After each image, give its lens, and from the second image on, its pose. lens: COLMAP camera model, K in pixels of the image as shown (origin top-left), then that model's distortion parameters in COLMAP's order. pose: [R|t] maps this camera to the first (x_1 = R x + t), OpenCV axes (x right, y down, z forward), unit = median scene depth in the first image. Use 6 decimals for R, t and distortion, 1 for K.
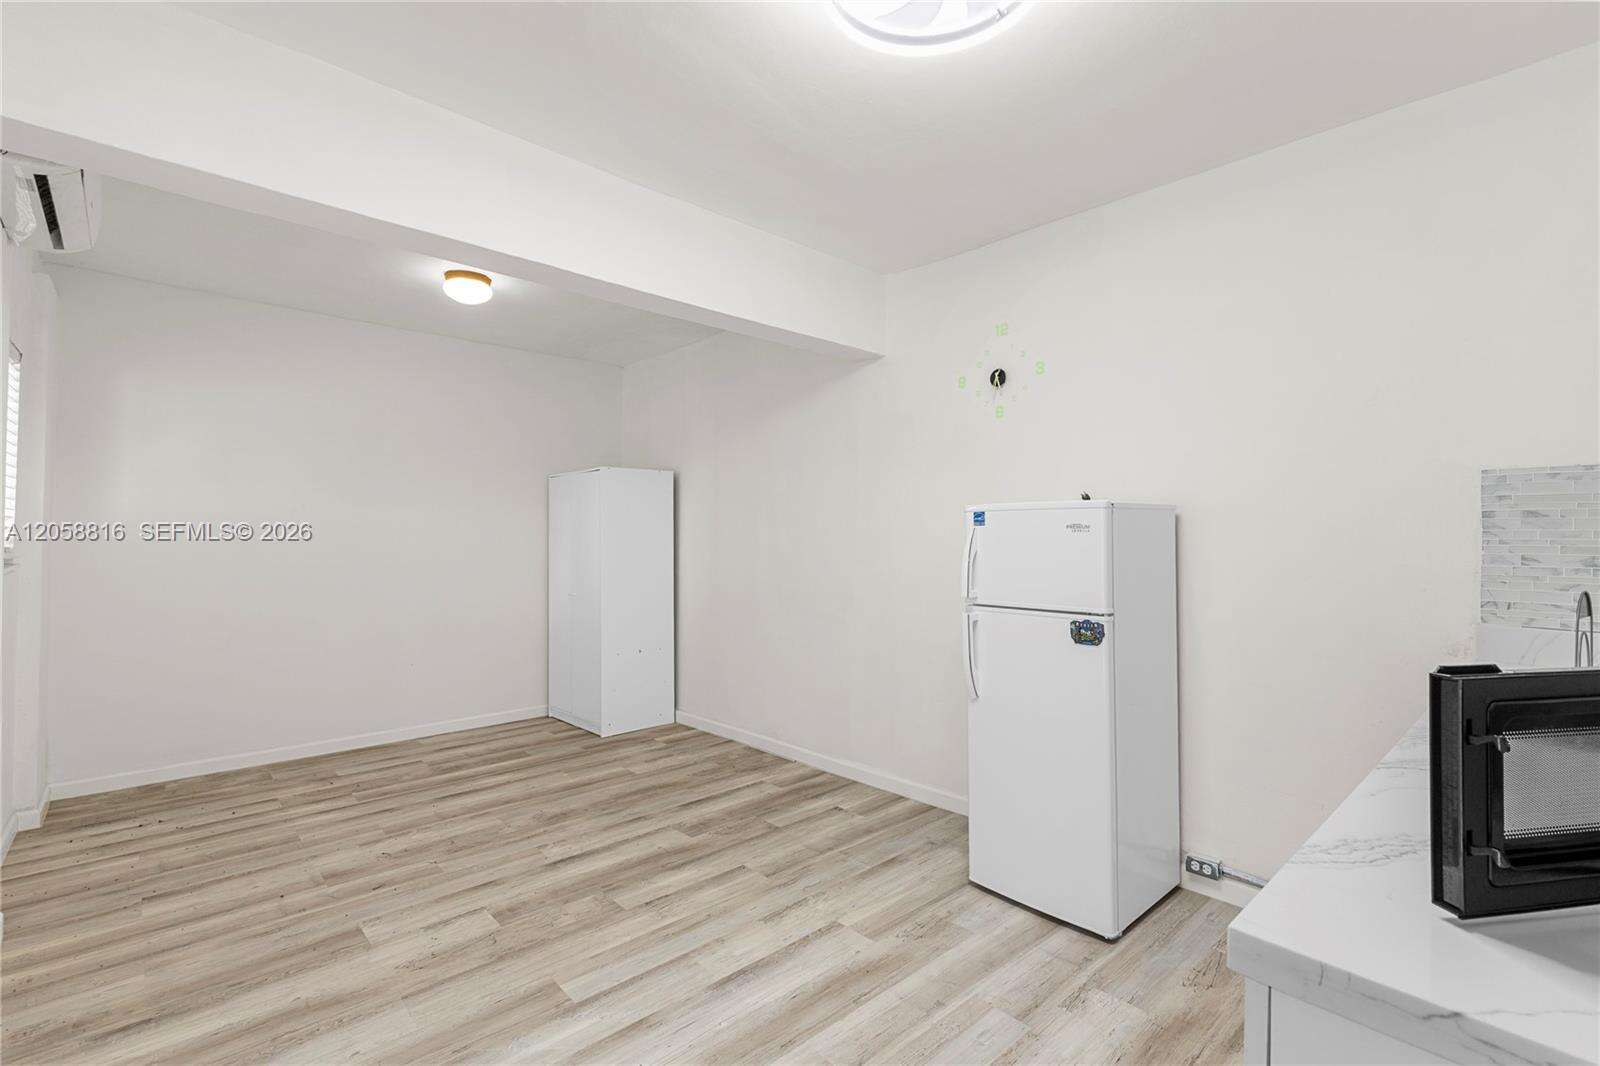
lens RADIAL K [[719.9, 0, 800.4], [0, 719.9, 526.5], [0, 0, 1]] dist [0.004000, -0.000761]
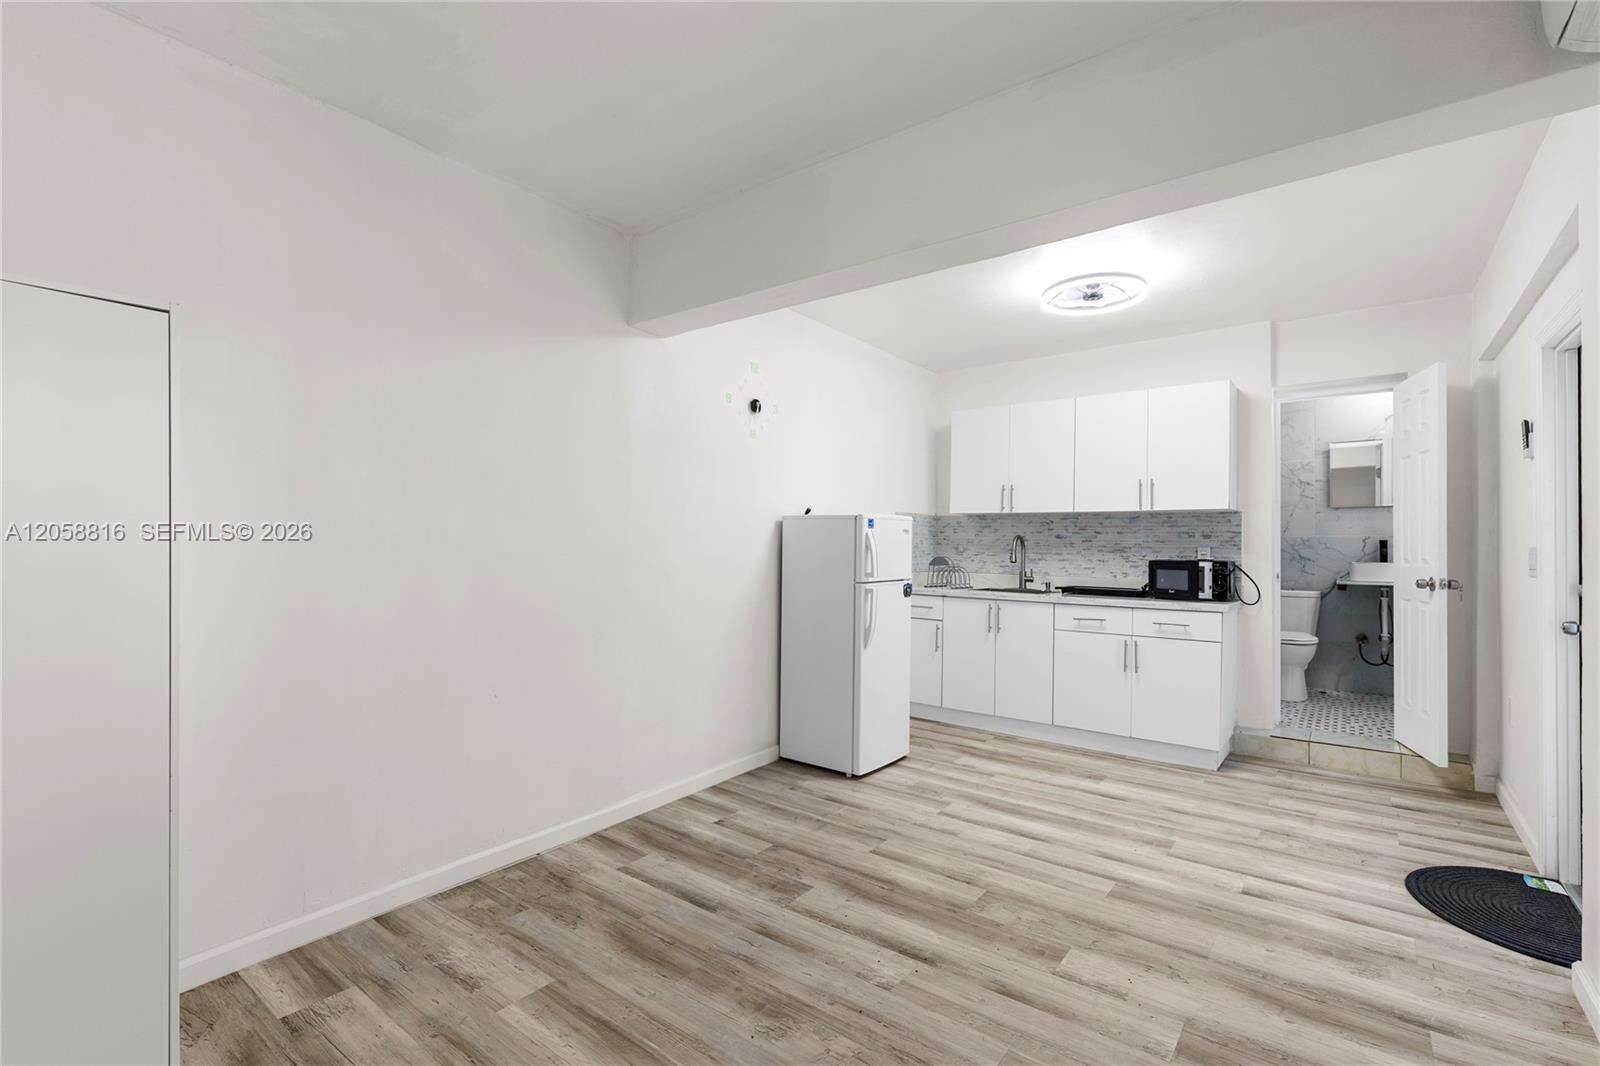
lens RADIAL K [[719.9, 0, 800.4], [0, 719.9, 545.3], [0, 0, 1]] dist [0.004000, -0.000761]
pose [[-0.170067, -0.003213, 0.985427, -1.032555], [-0.017745, 0.999843, 0.000197, 0.031472], [-0.985273, -0.017453, -0.170097, 1.226503]]
